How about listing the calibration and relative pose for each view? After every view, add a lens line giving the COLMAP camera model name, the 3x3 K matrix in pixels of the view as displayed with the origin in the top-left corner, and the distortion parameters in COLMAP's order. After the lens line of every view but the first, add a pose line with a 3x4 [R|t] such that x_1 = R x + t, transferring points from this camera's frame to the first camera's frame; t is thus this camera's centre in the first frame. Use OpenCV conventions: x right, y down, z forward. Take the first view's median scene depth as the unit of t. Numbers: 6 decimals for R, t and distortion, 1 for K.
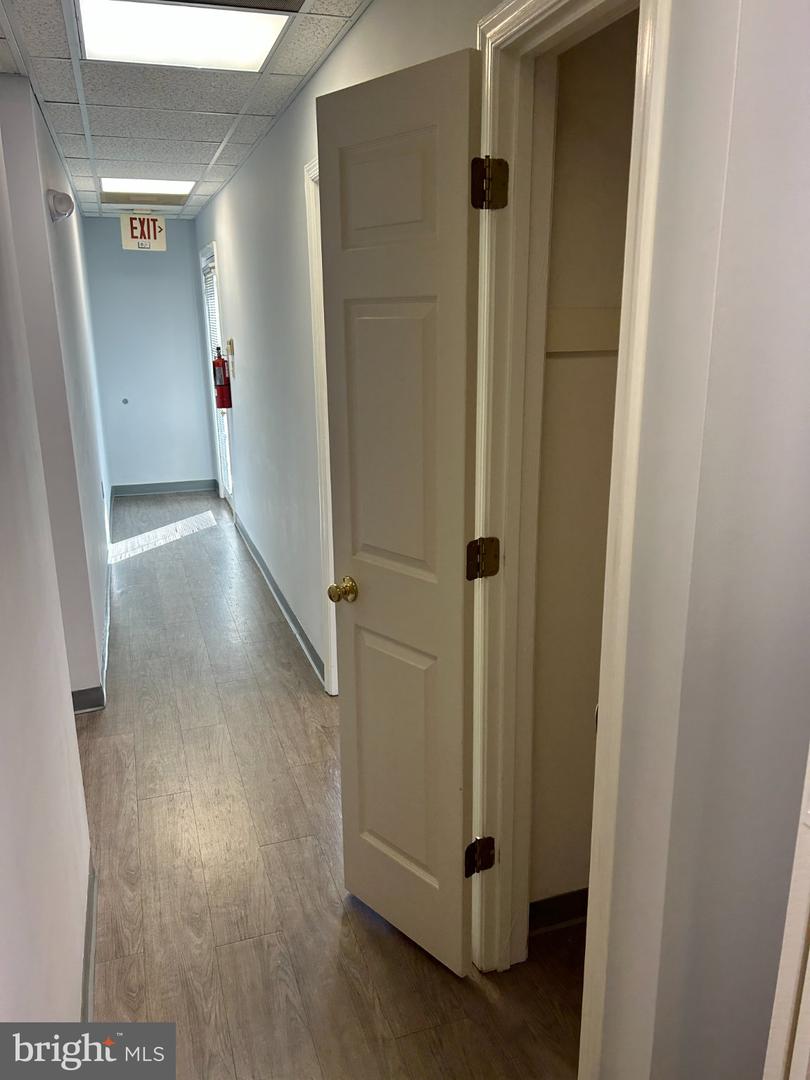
lens RADIAL K [[810.3, 0, 405.0], [0, 810.3, 540.0], [0, 0, 1]] dist [0.045040, -0.005190]
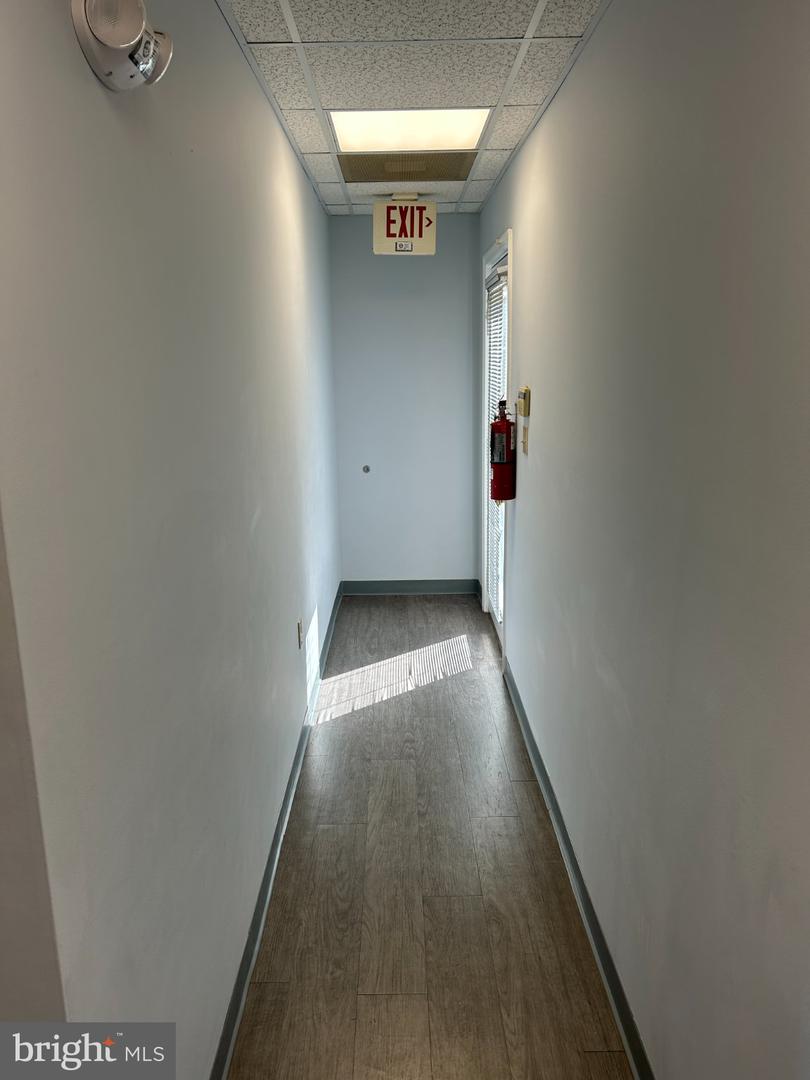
lens RADIAL K [[810.3, 0, 405.0], [0, 810.3, 540.0], [0, 0, 1]] dist [0.045040, -0.005190]
pose [[0.950239, 0.065973, -0.304457, -0.101587], [-0.079107, 0.996384, -0.030993, -0.103673], [0.301312, 0.053536, 0.952022, 0.386582]]
